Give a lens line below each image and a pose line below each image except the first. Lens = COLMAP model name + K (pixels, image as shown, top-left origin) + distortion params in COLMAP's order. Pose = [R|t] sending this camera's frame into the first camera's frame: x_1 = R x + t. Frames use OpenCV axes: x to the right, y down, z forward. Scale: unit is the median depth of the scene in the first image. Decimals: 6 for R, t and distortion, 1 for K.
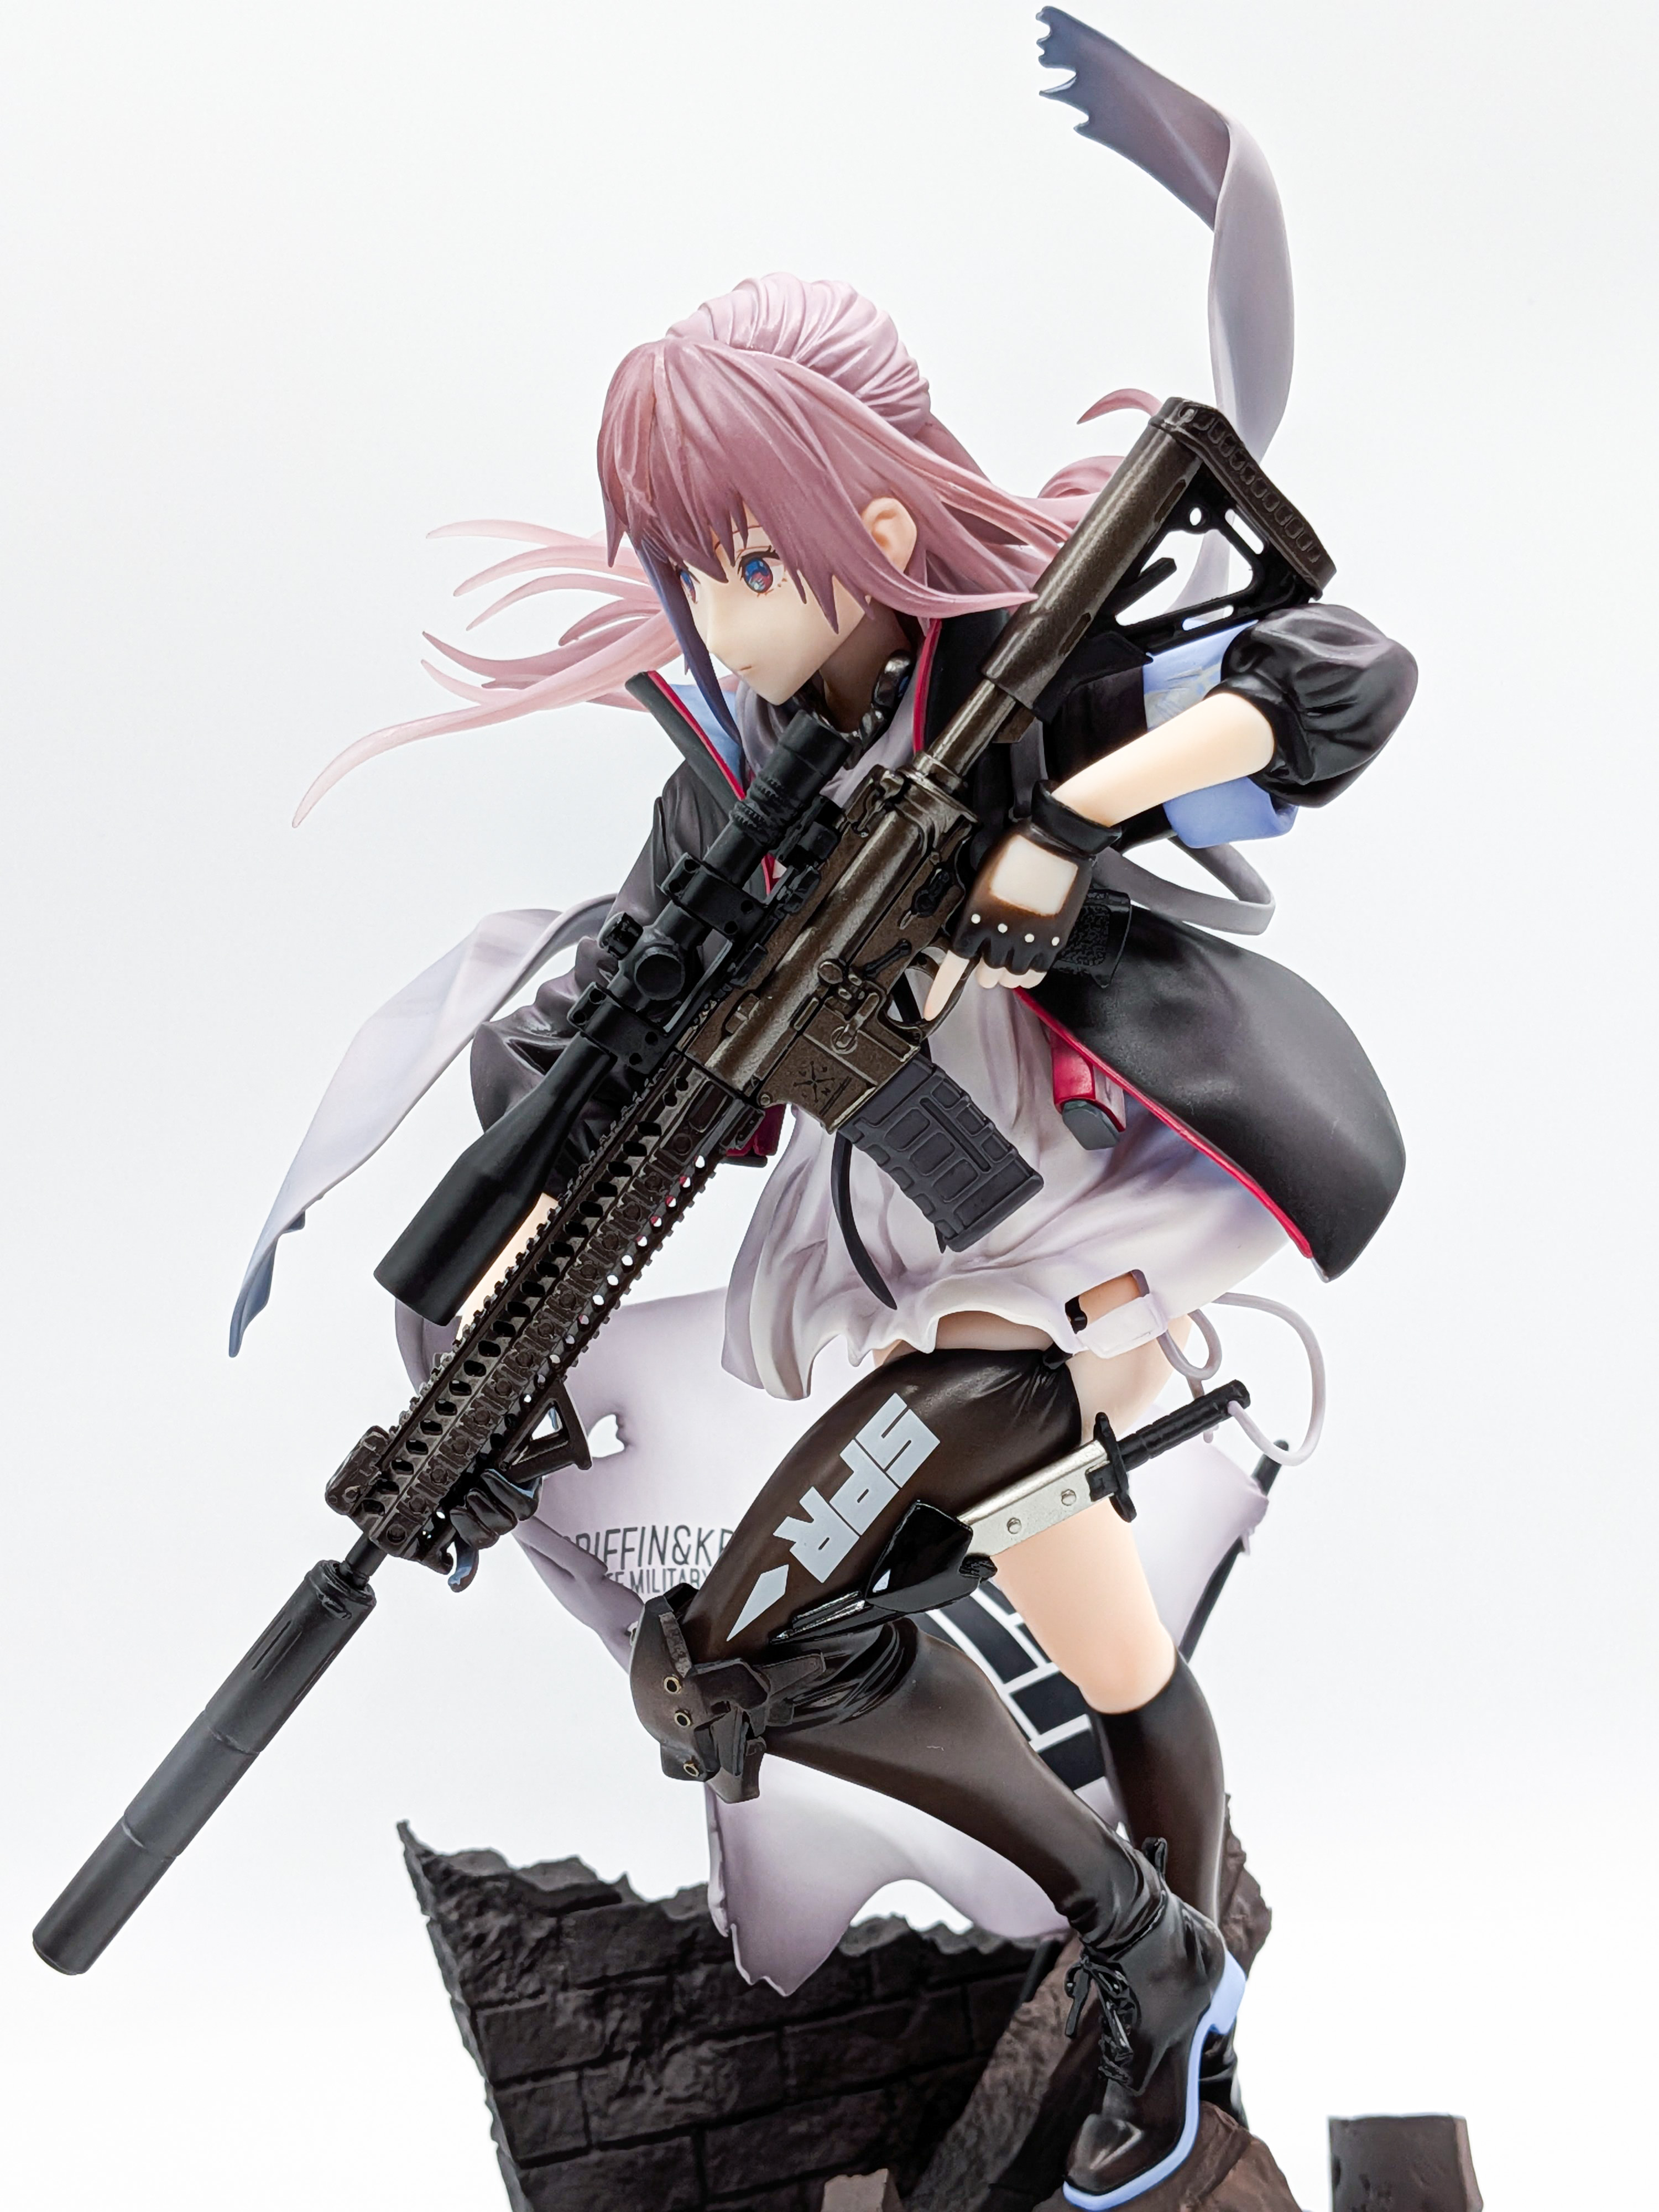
lens RADIAL K [[3319.3, 0, 840.2], [0, 3319.3, 1147.8], [0, 0, 1]] dist [0.087092, -0.108280]
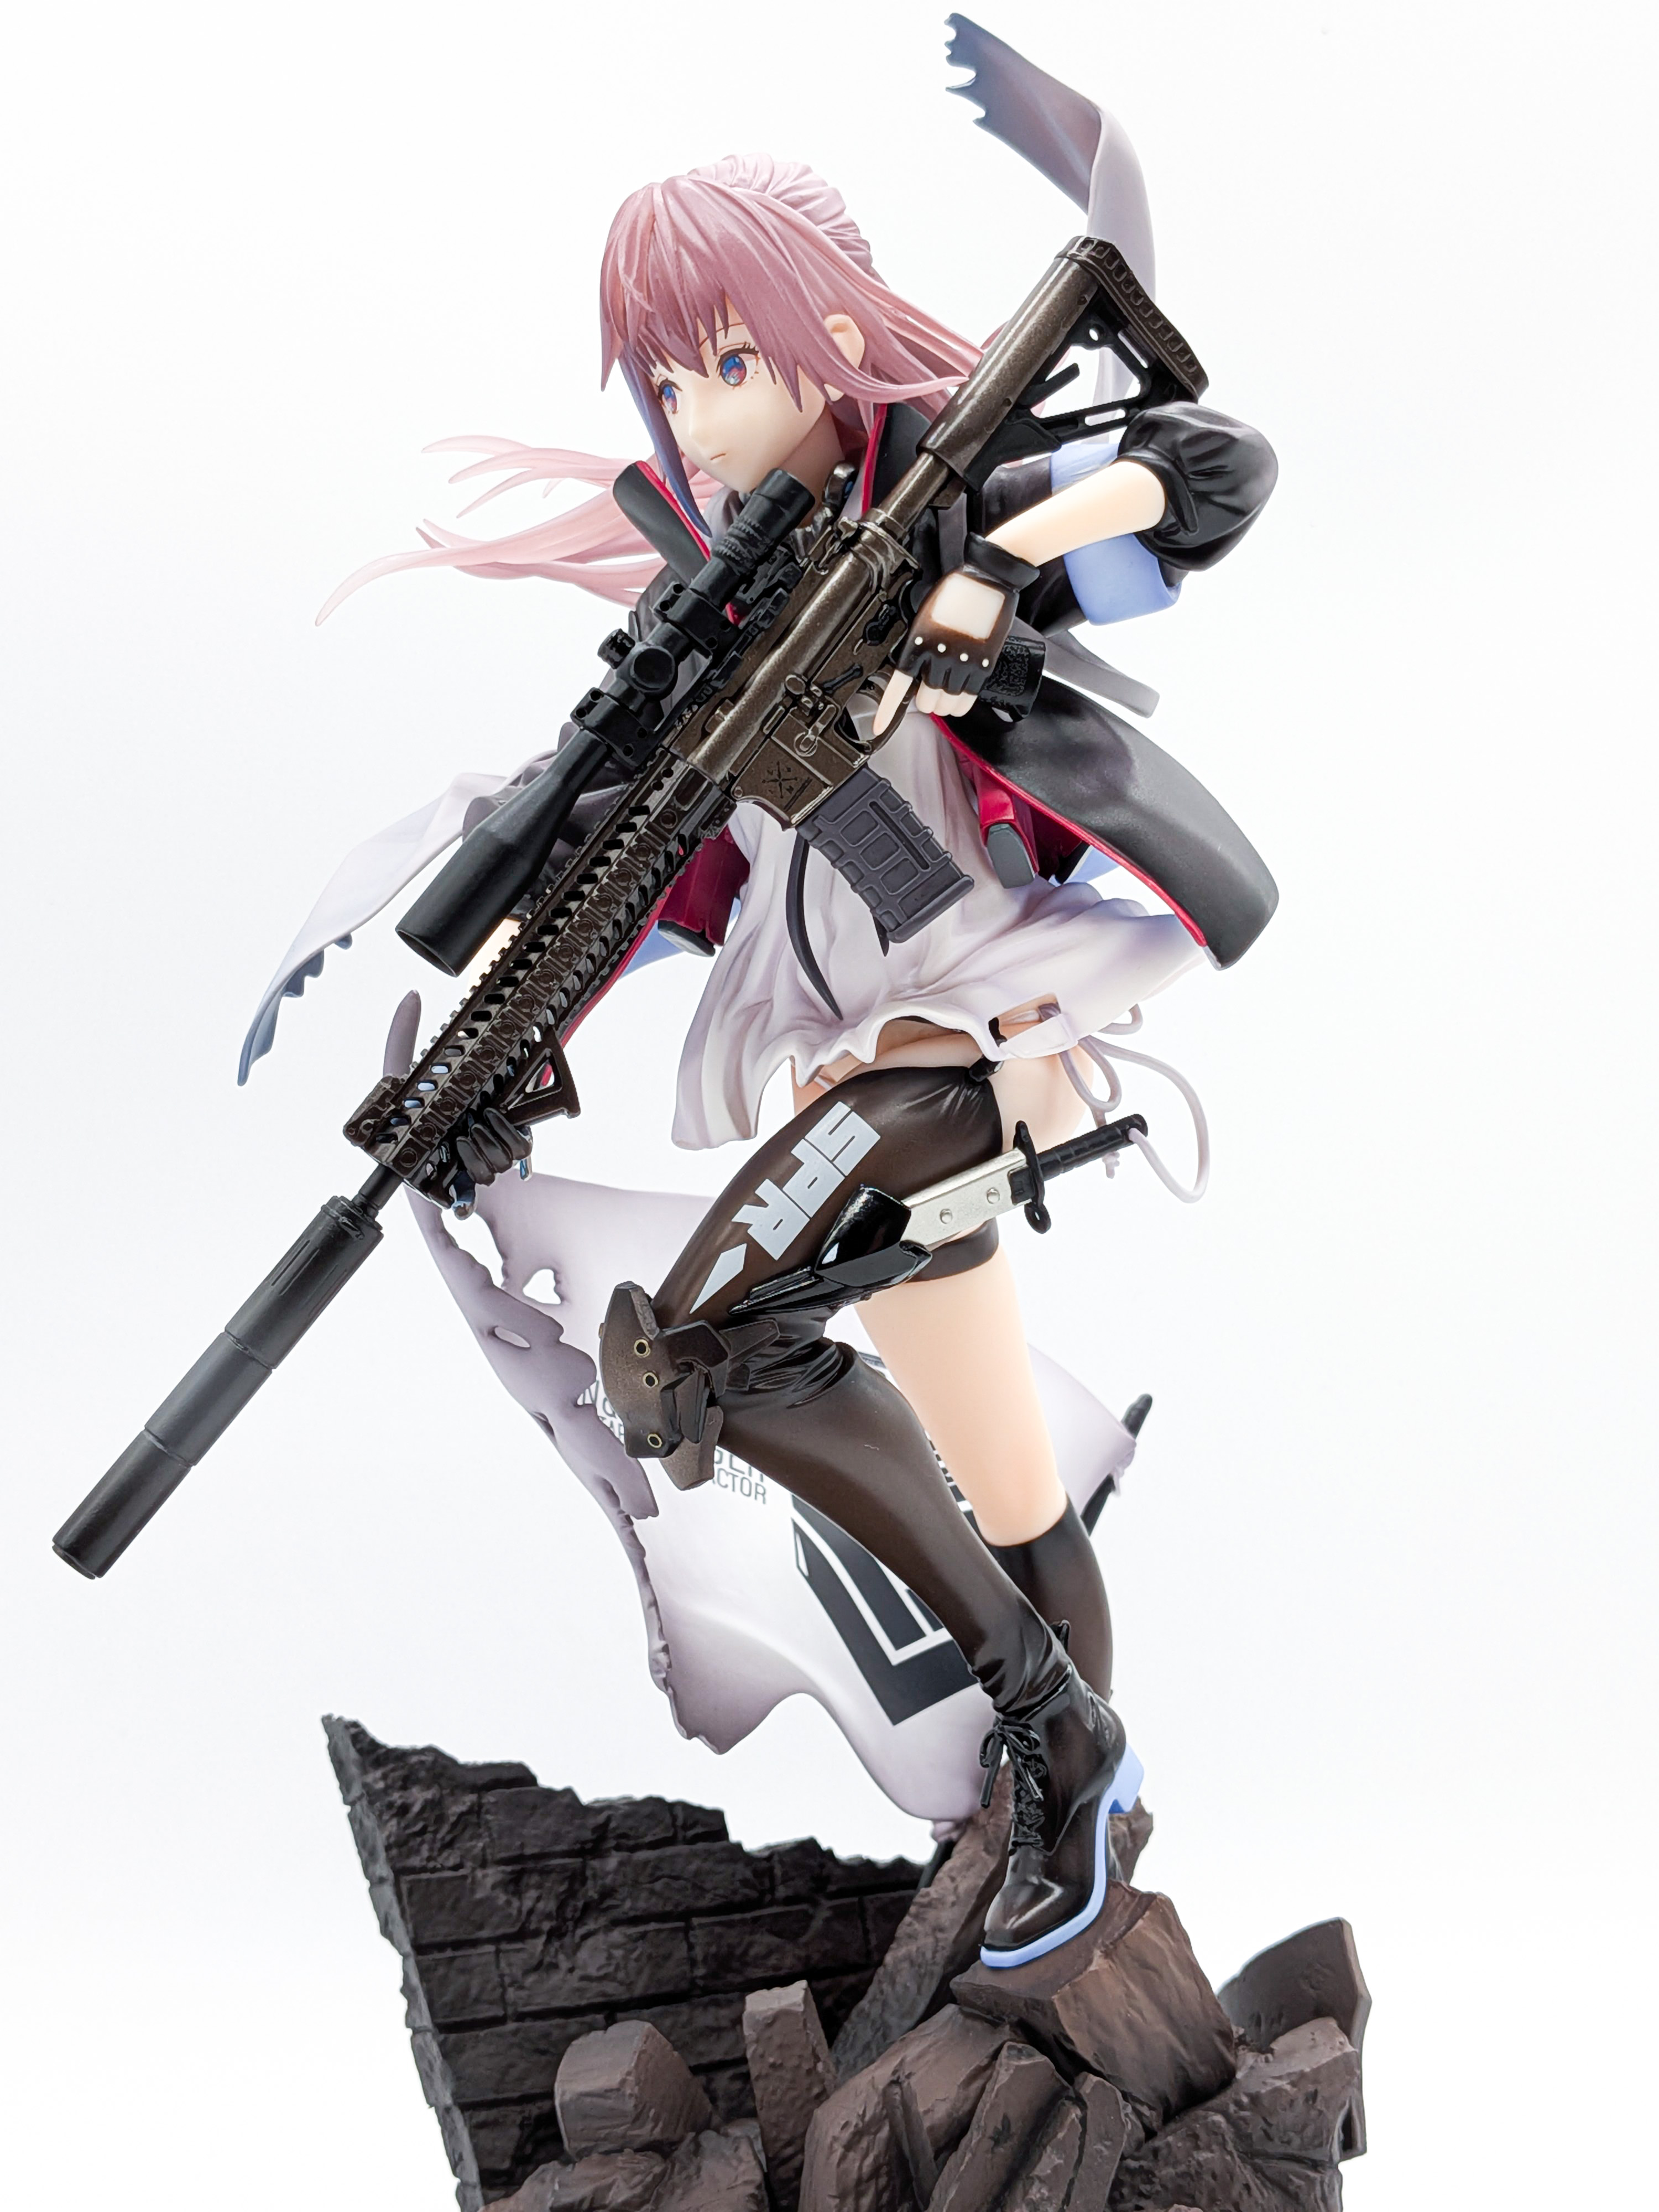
lens RADIAL K [[3302.0, 0, 831.0], [0, 3302.0, 1020.0], [0, 0, 1]] dist [0.099147, -0.142440]
pose [[0.997238, 0.013370, 0.073057, -0.067775], [0.005539, 0.967537, -0.252667, 0.326479], [-0.074063, 0.252374, 0.964791, -0.088765]]
